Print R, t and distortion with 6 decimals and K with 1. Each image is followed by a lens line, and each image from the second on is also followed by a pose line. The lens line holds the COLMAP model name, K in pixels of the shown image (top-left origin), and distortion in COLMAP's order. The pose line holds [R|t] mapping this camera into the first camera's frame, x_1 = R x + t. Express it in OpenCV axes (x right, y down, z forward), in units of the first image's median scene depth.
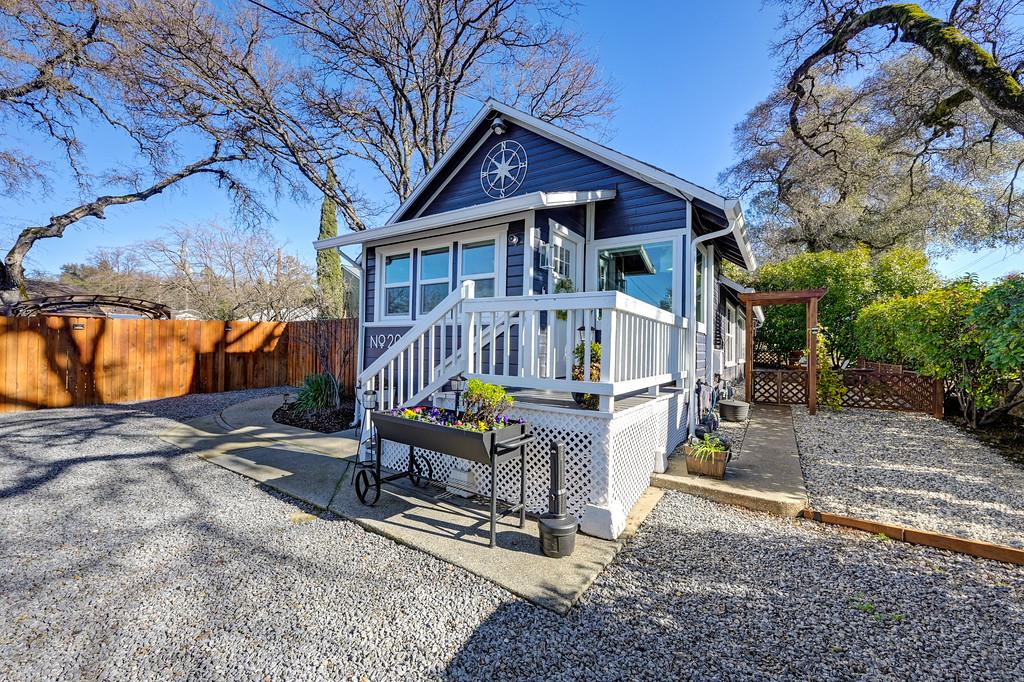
lens RADIAL K [[405.6, 0, 515.2], [0, 405.6, 343.0], [0, 0, 1]] dist [-0.002102, 0.000214]
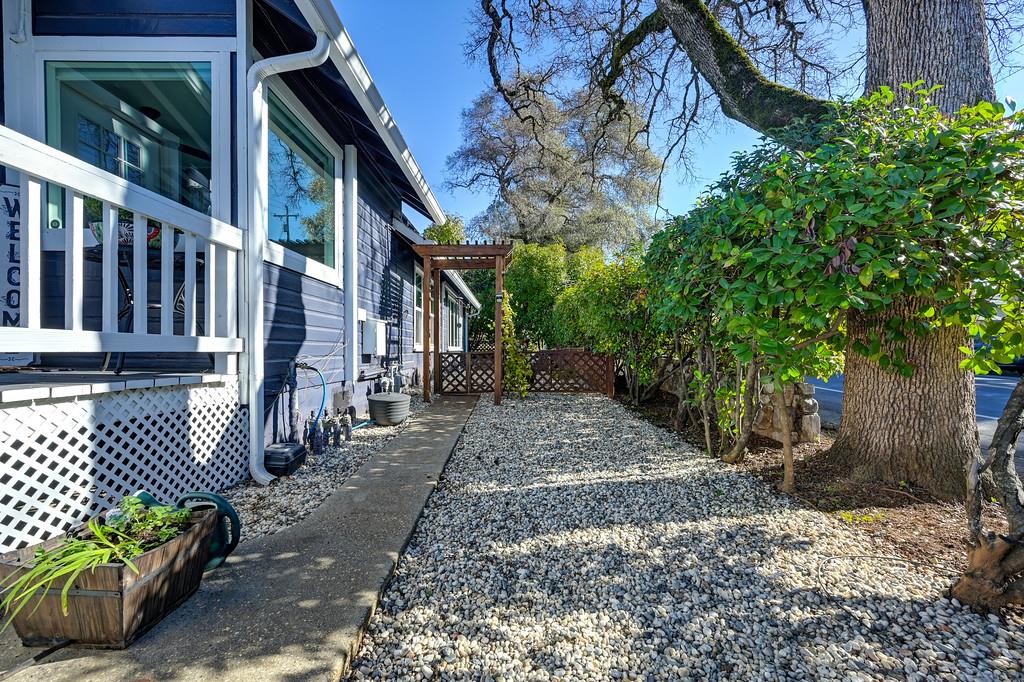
lens RADIAL K [[405.6, 0, 510.9], [0, 405.6, 350.2], [0, 0, 1]] dist [-0.002102, 0.000214]
pose [[0.842464, -0.008479, 0.538686, 0.316379], [-0.003019, 0.999786, 0.020458, 0.052264], [-0.538744, -0.018861, 0.842258, 0.305421]]
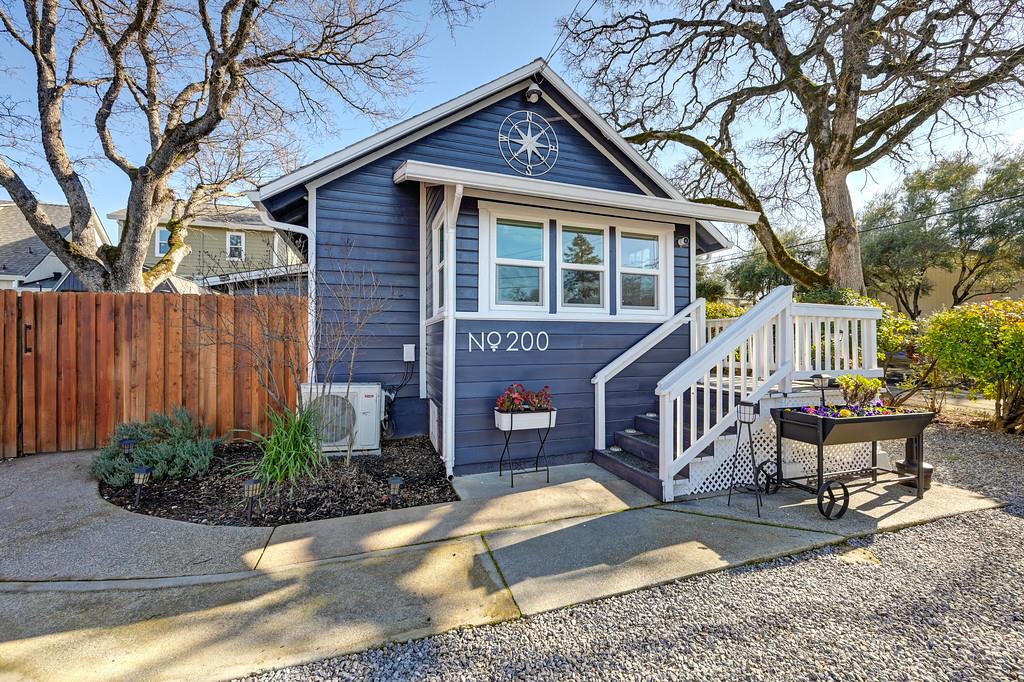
lens RADIAL K [[405.6, 0, 513.0], [0, 405.6, 335.9], [0, 0, 1]] dist [-0.002102, 0.000214]
pose [[0.607702, -0.006817, 0.794136, -0.716370], [0.002984, 0.999976, 0.006301, -0.014526], [-0.794159, -0.001459, 0.607708, 0.469738]]
